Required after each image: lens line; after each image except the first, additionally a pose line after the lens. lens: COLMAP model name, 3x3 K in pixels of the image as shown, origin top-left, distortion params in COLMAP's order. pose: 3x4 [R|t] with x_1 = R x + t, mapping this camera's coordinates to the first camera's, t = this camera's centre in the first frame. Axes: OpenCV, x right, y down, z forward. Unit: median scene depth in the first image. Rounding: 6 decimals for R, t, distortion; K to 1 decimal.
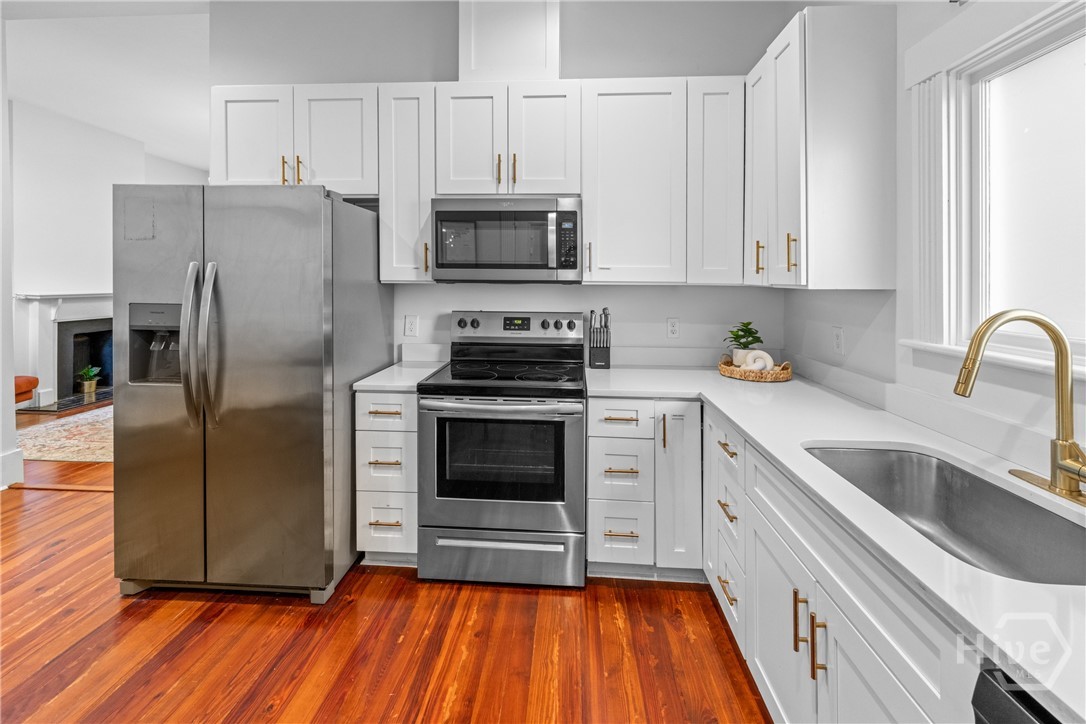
lens RADIAL K [[460.6, 0, 542.3], [0, 460.6, 286.7], [0, 0, 1]] dist [0.002309, -0.000871]
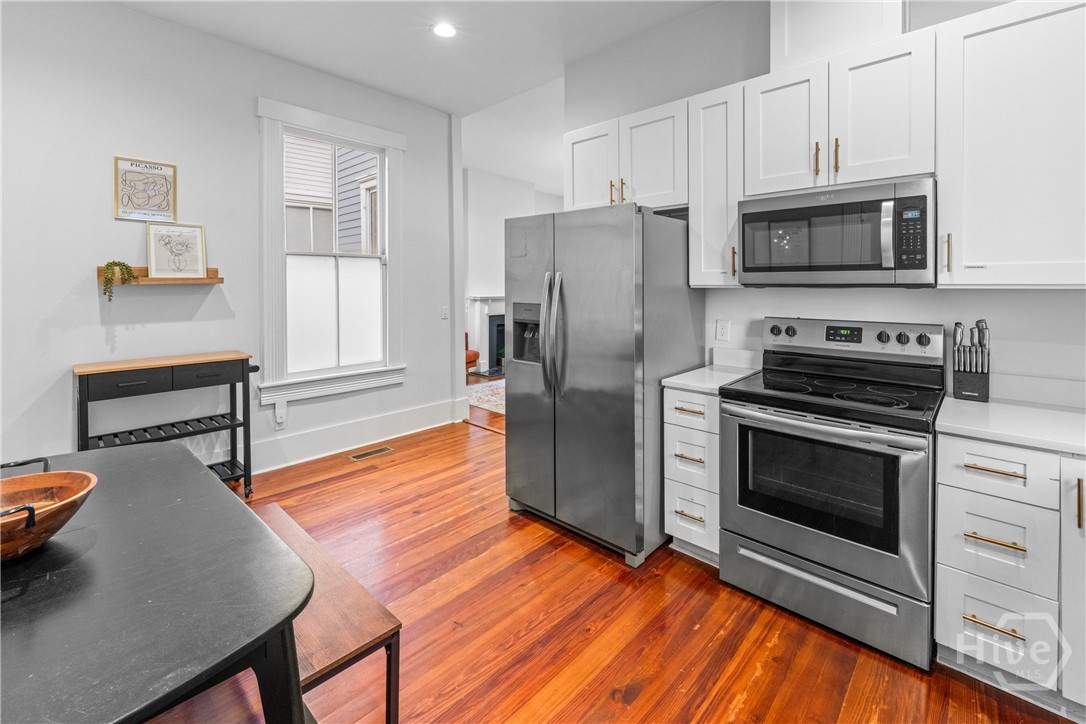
lens RADIAL K [[462.6, 0, 557.5], [0, 462.6, 294.8], [0, 0, 1]] dist [-0.001408, 0.000775]
pose [[0.779854, 0.005099, -0.625941, 0.084936], [-0.000470, 0.999971, 0.007560, 0.000382], [0.625962, -0.005602, 0.779834, -0.012196]]
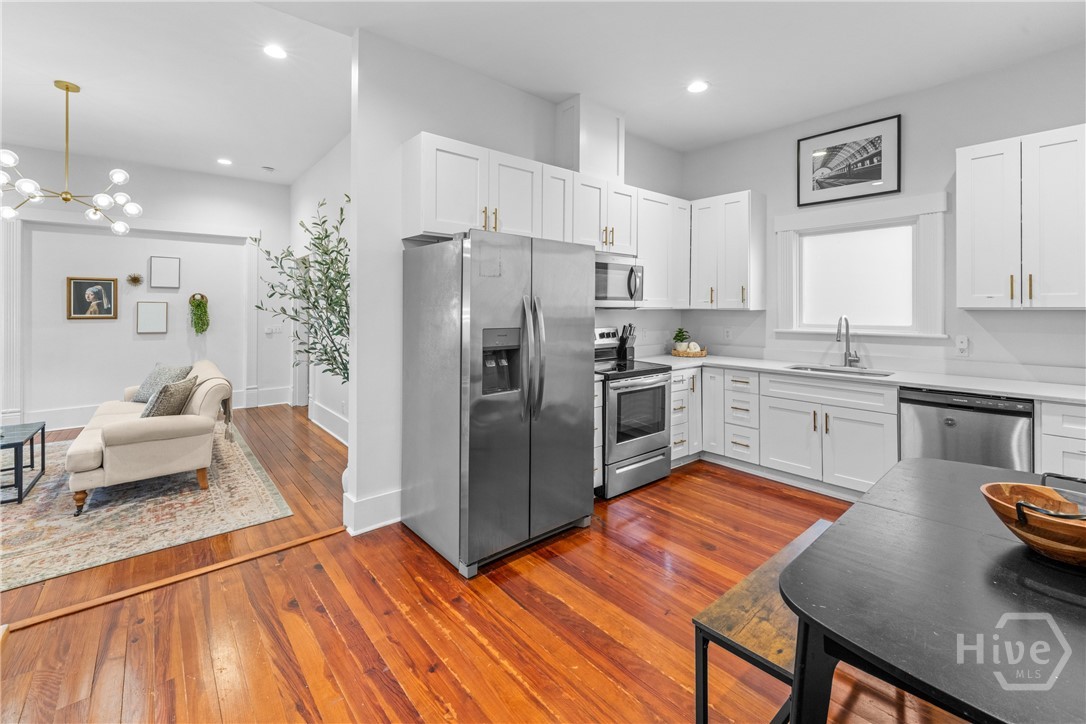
lens RADIAL K [[460.6, 0, 531.6], [0, 460.6, 310.2], [0, 0, 1]] dist [0.002309, -0.000871]
pose [[0.733763, -0.012664, 0.679287, -1.499873], [0.012384, 0.999909, 0.005264, -0.016890], [-0.679292, 0.004550, 0.733854, 0.027521]]
